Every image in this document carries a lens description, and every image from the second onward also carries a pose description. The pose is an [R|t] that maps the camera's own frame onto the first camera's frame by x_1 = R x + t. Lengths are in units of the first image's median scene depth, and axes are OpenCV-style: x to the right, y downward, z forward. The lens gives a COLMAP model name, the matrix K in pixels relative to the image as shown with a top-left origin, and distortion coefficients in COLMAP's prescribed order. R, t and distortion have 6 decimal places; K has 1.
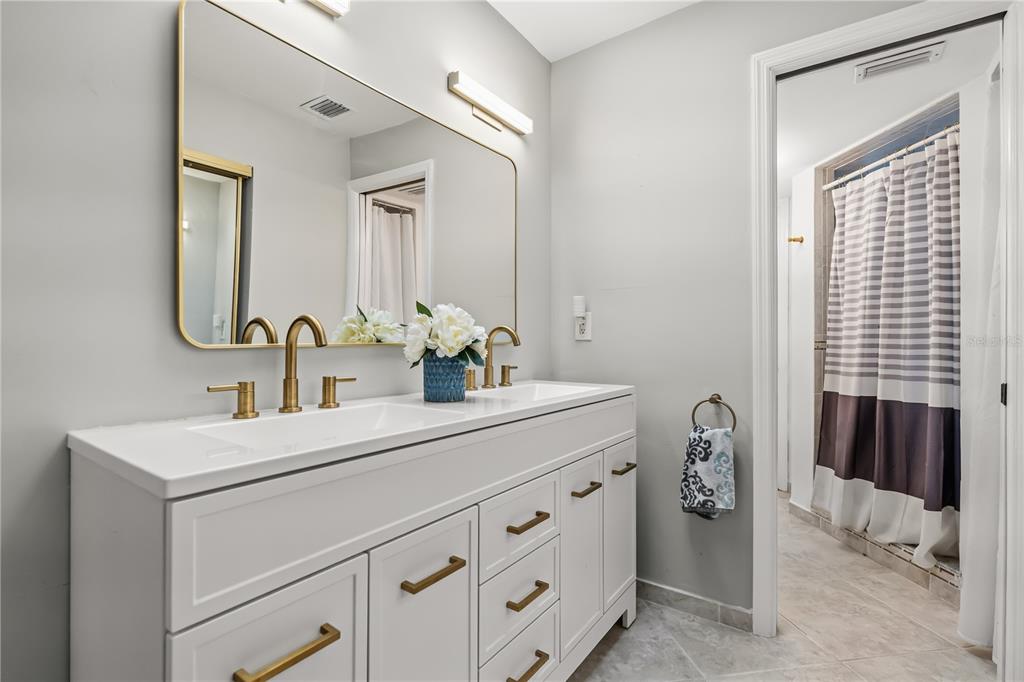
lens RADIAL K [[475.0, 0, 508.3], [0, 475.0, 342.0], [0, 0, 1]] dist [-0.001381, 0.000181]
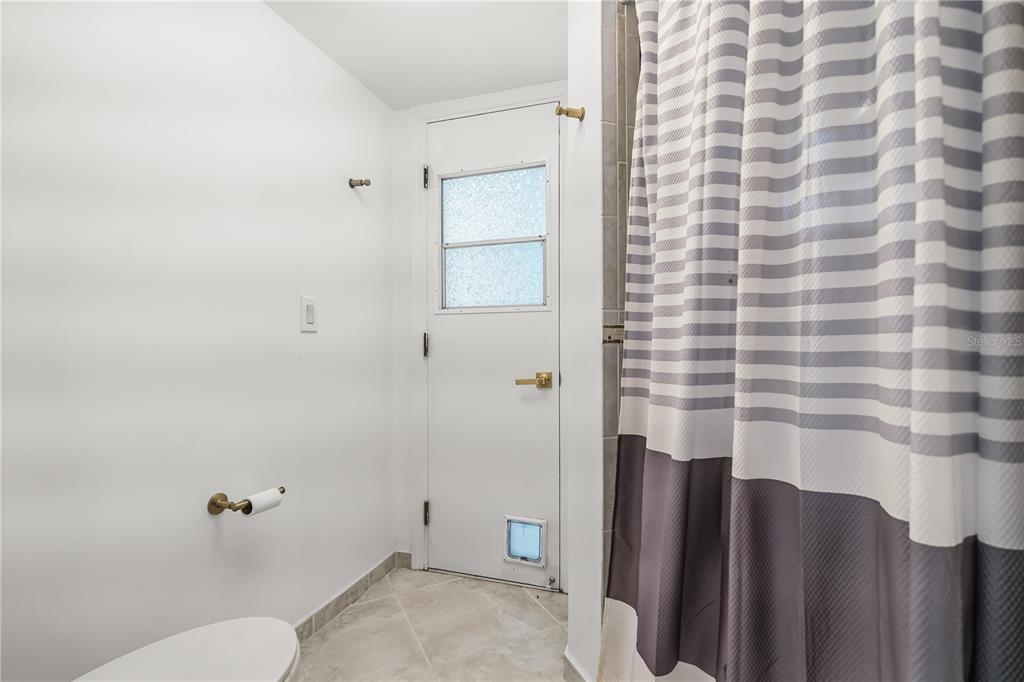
lens RADIAL K [[475.0, 0, 514.0], [0, 475.0, 342.6], [0, 0, 1]] dist [-0.001381, 0.000181]
pose [[0.953750, -0.000289, 0.300602, 0.444207], [0.001090, 0.999996, -0.002496, 0.017683], [-0.300600, 0.002708, 0.953747, 0.613750]]
